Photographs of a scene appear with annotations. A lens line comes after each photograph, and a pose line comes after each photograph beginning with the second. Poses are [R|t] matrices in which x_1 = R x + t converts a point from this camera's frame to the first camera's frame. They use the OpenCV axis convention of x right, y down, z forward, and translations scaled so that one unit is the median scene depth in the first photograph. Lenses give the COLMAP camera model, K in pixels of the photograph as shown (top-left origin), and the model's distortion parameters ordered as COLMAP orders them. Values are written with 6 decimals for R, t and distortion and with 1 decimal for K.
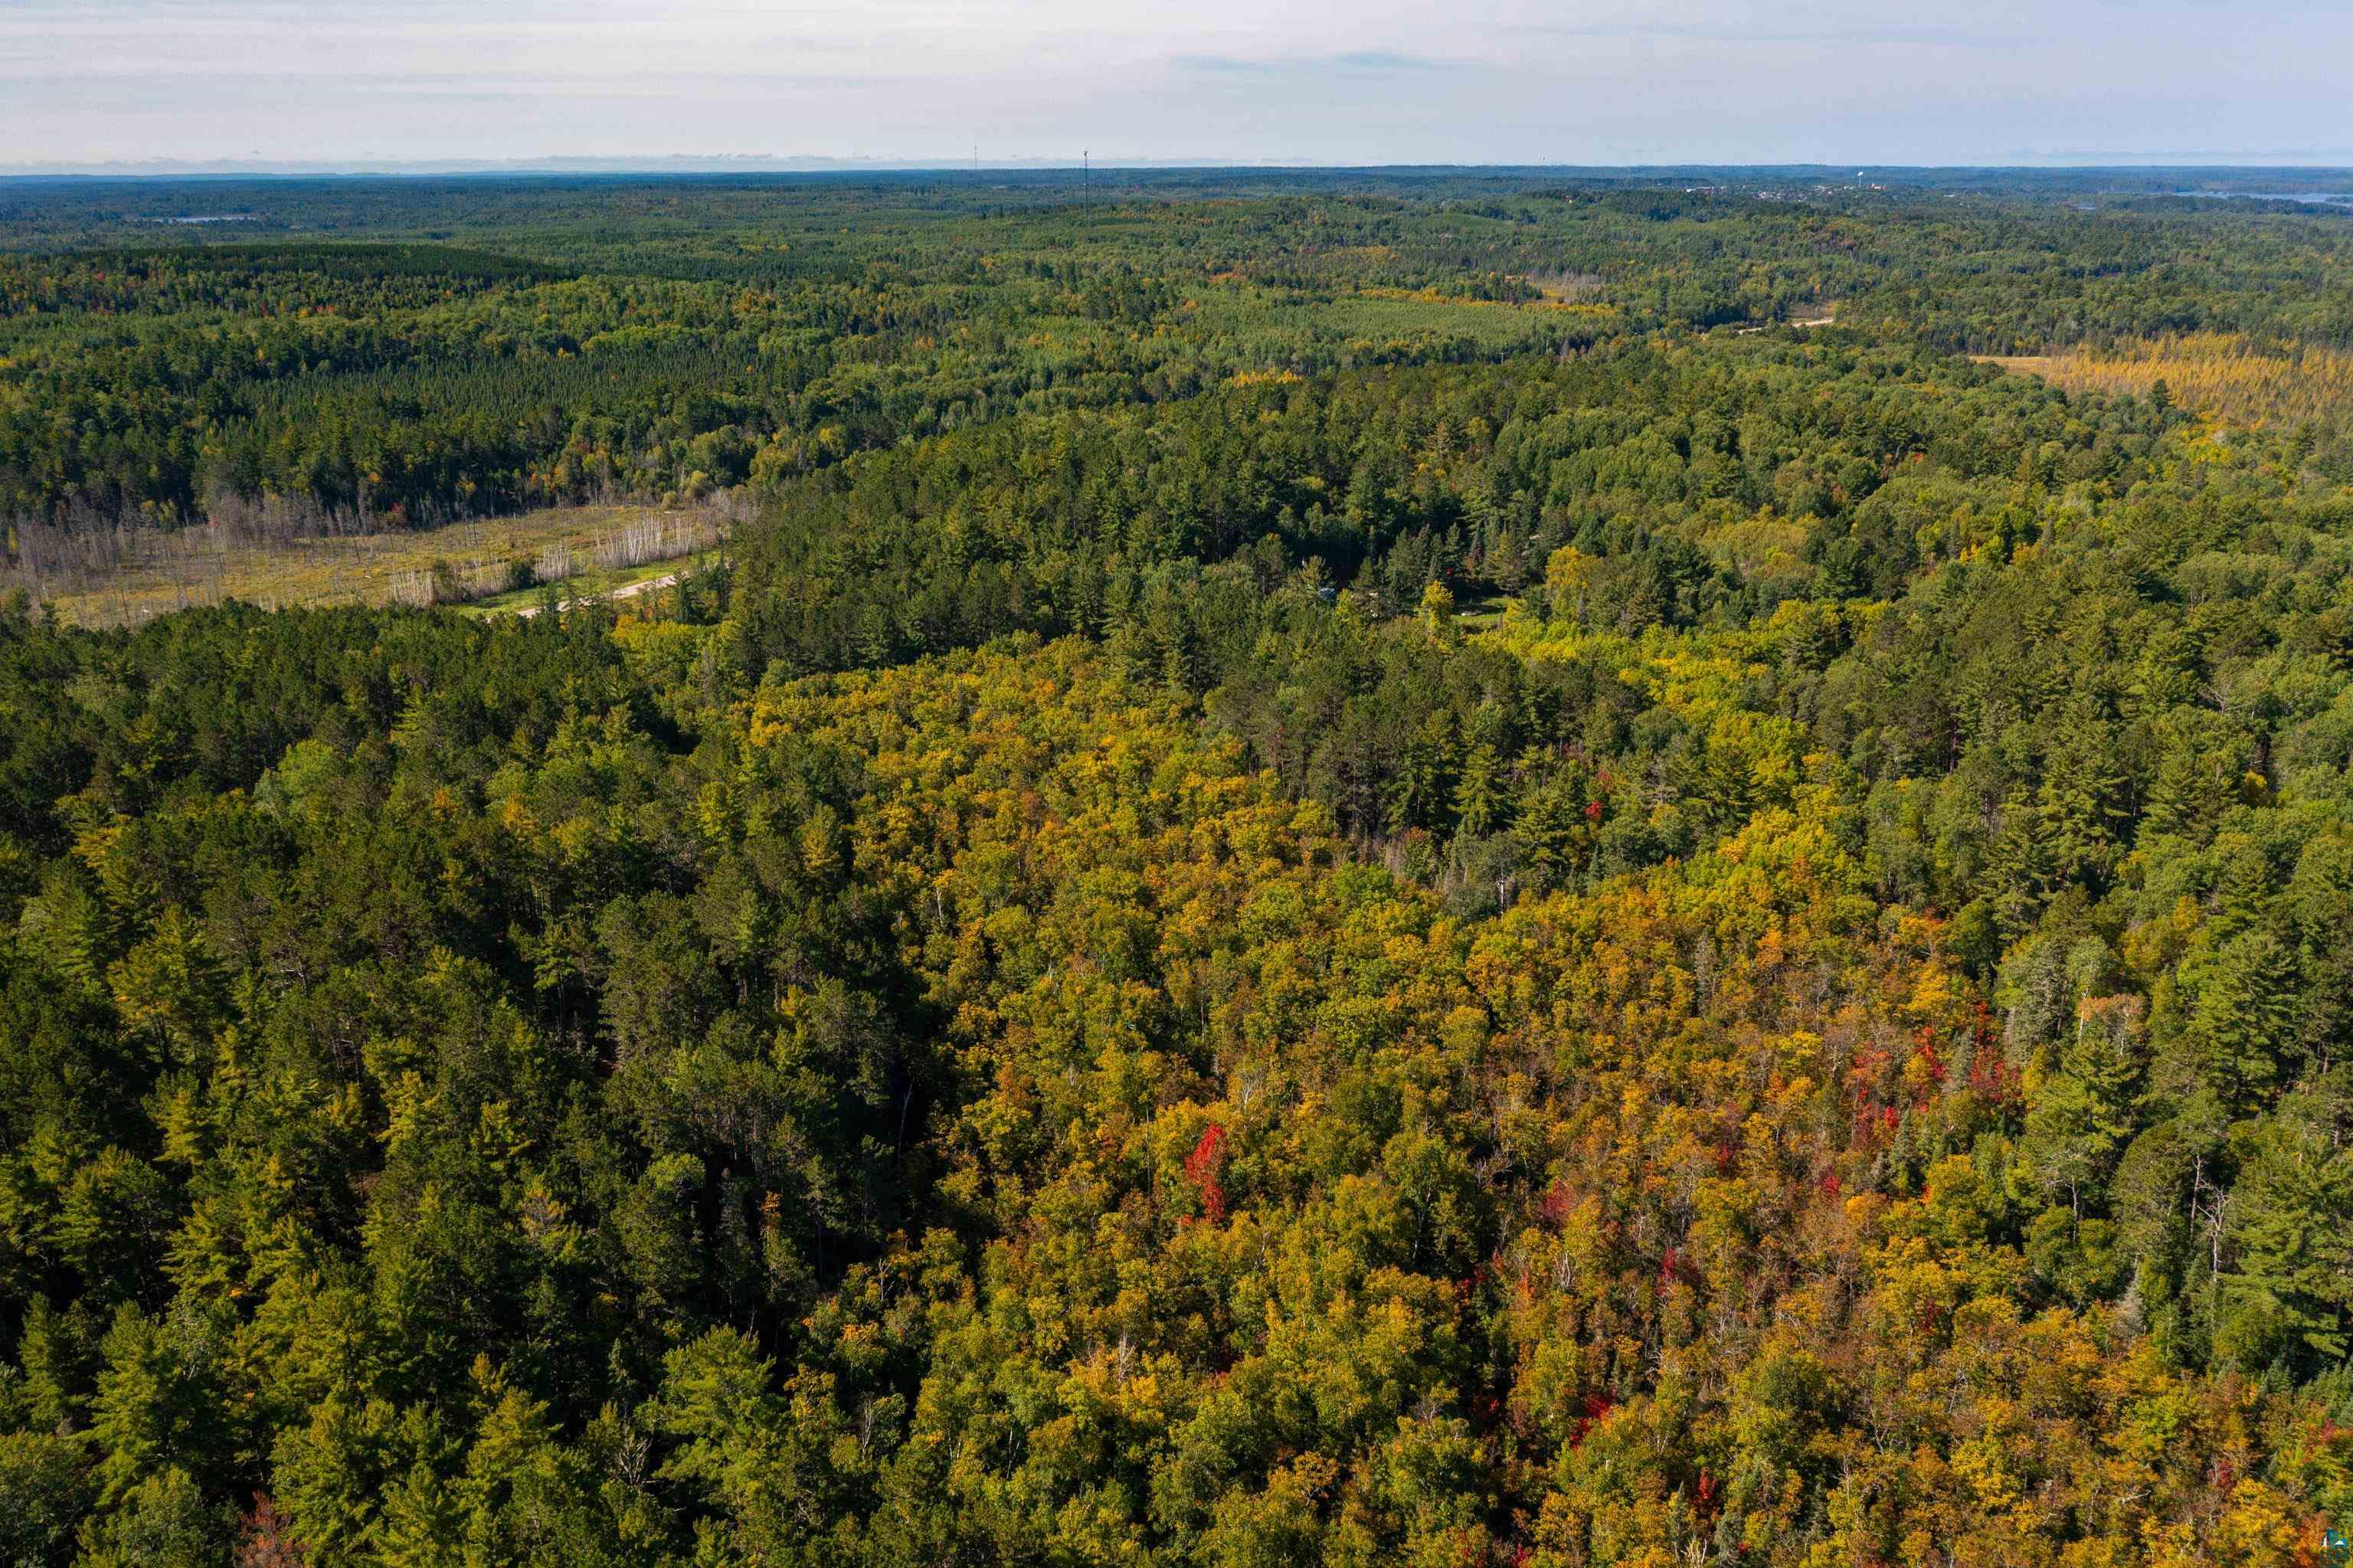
lens RADIAL K [[1857.4, 0, 1176.5], [0, 1857.4, 784.0], [0, 0, 1]] dist [-0.018174, -0.000386]
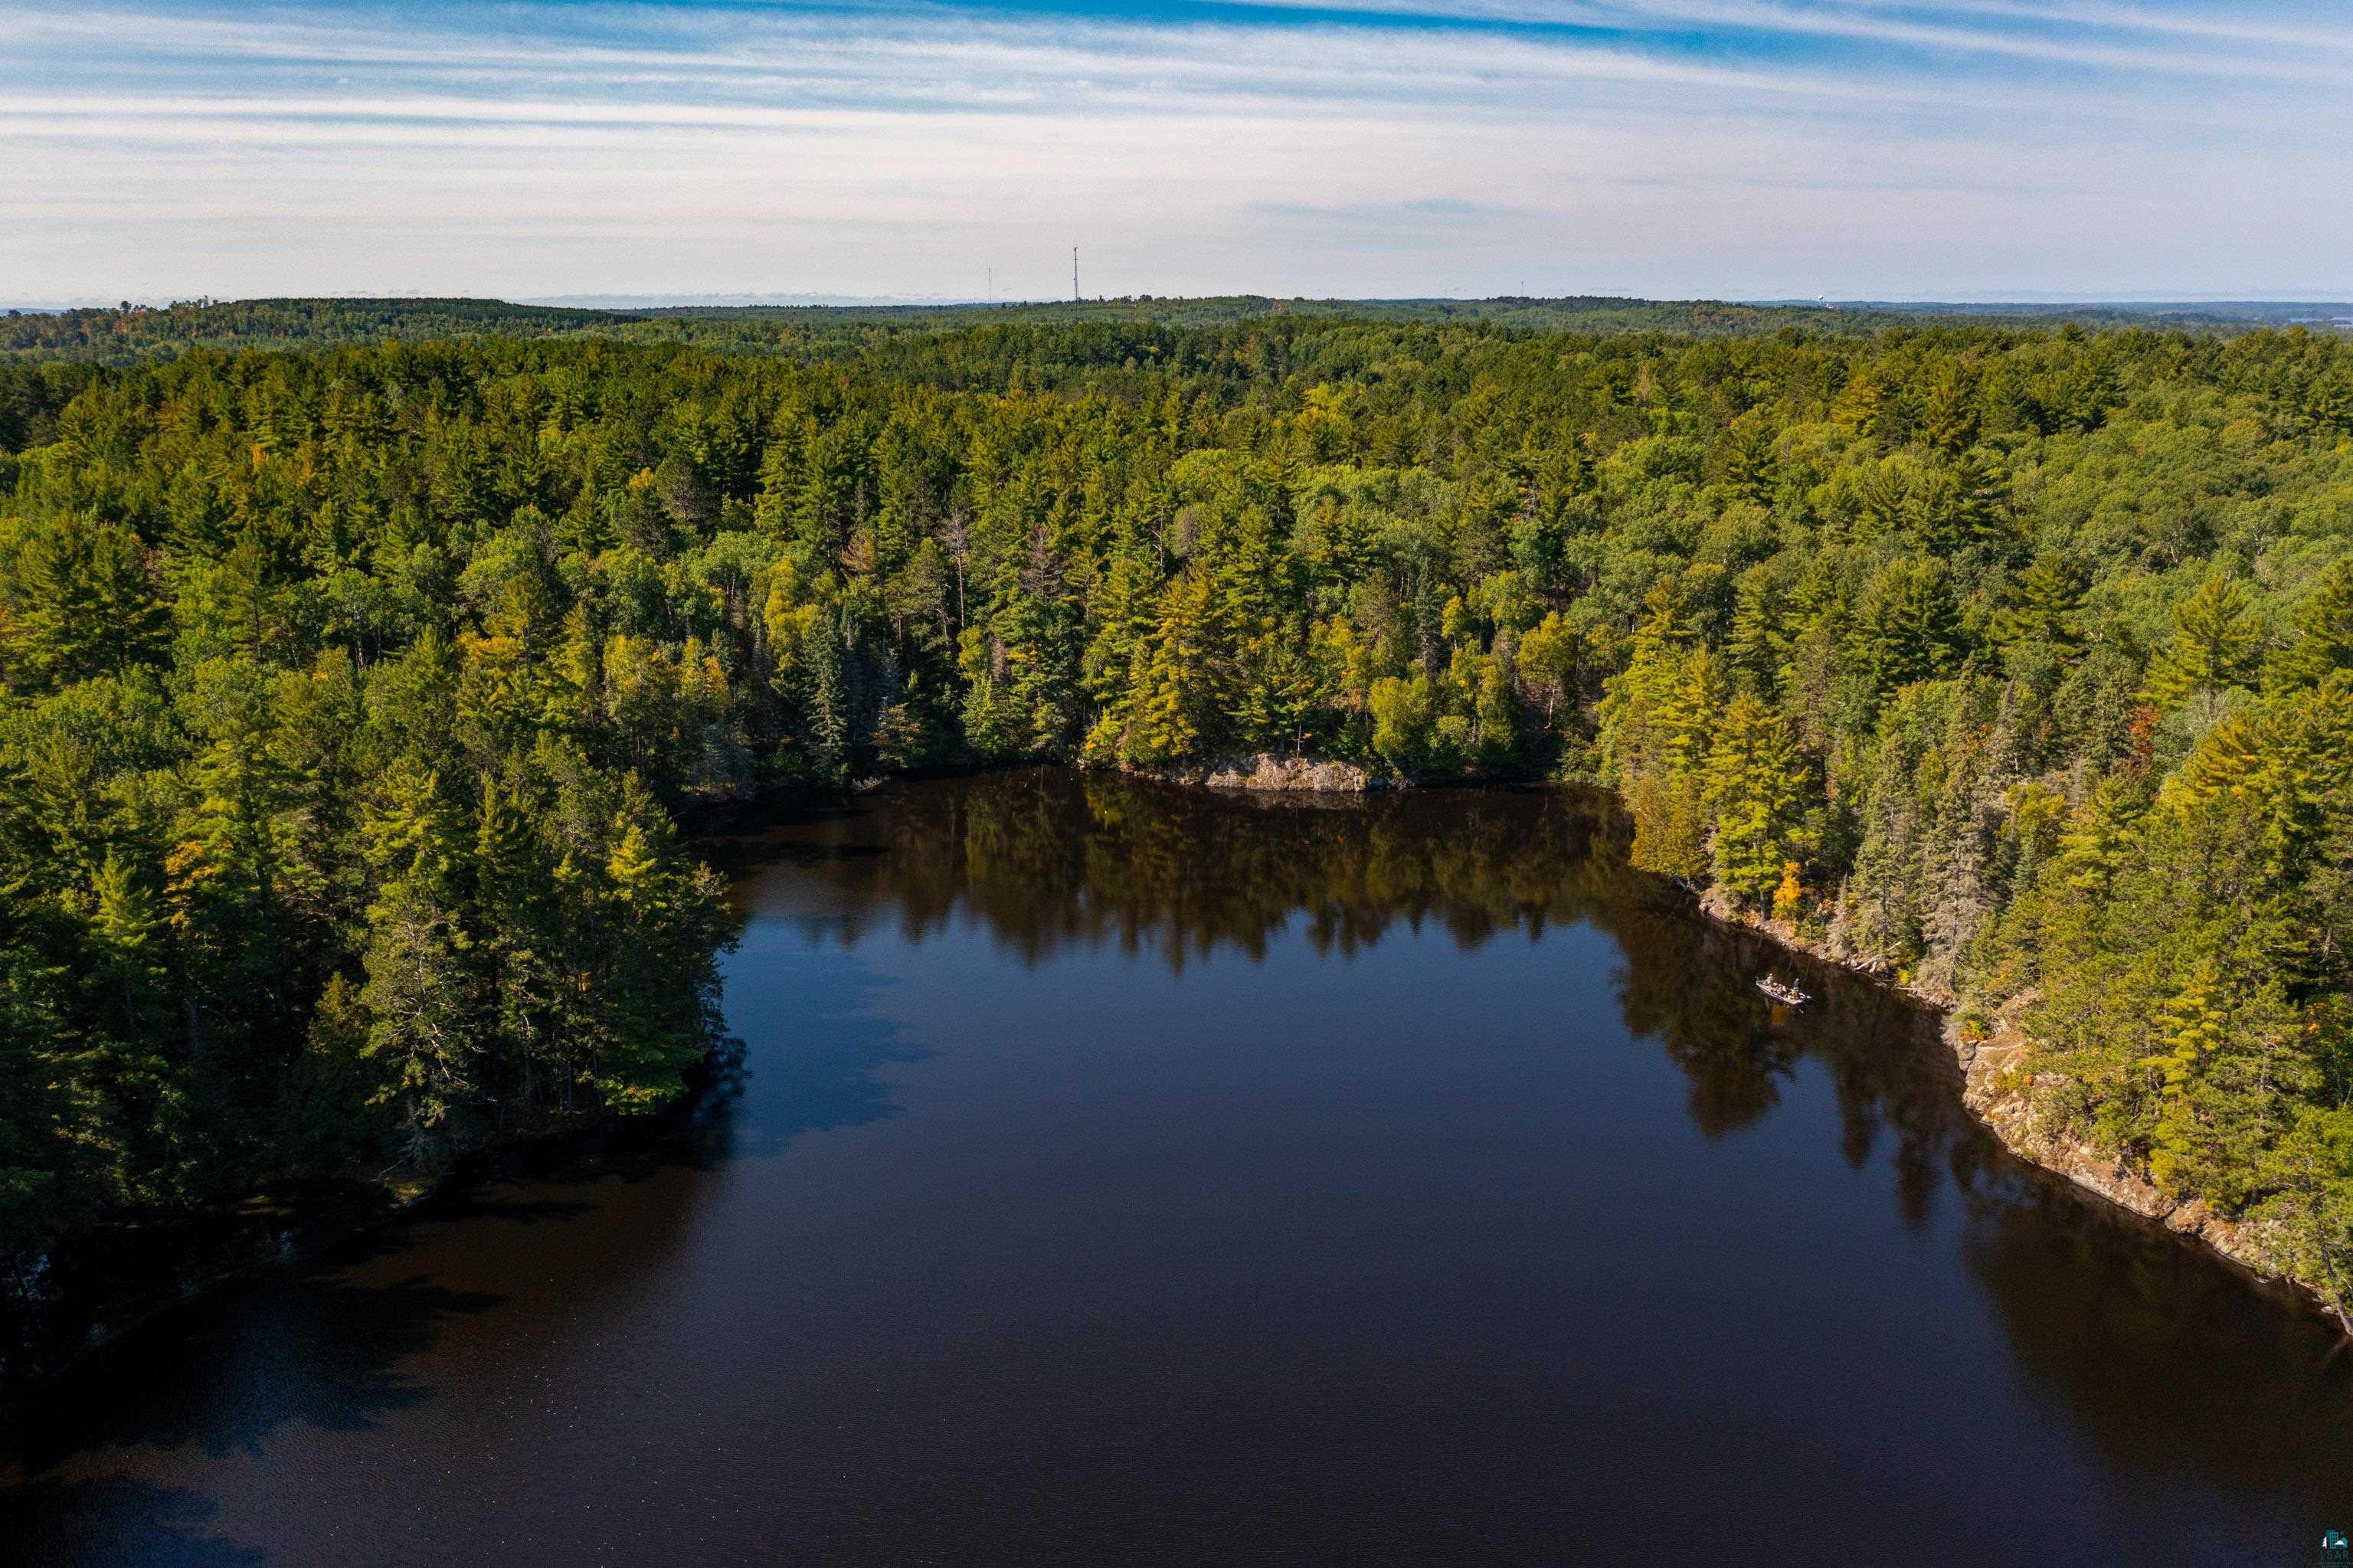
lens RADIAL K [[1857.4, 0, 1176.5], [0, 1857.4, 784.0], [0, 0, 1]] dist [-0.018174, -0.000386]
pose [[0.999955, 0.003562, -0.008738, 0.042791], [-0.004169, 0.997503, -0.070505, 0.126449], [0.008465, 0.070538, 0.997473, -0.223891]]
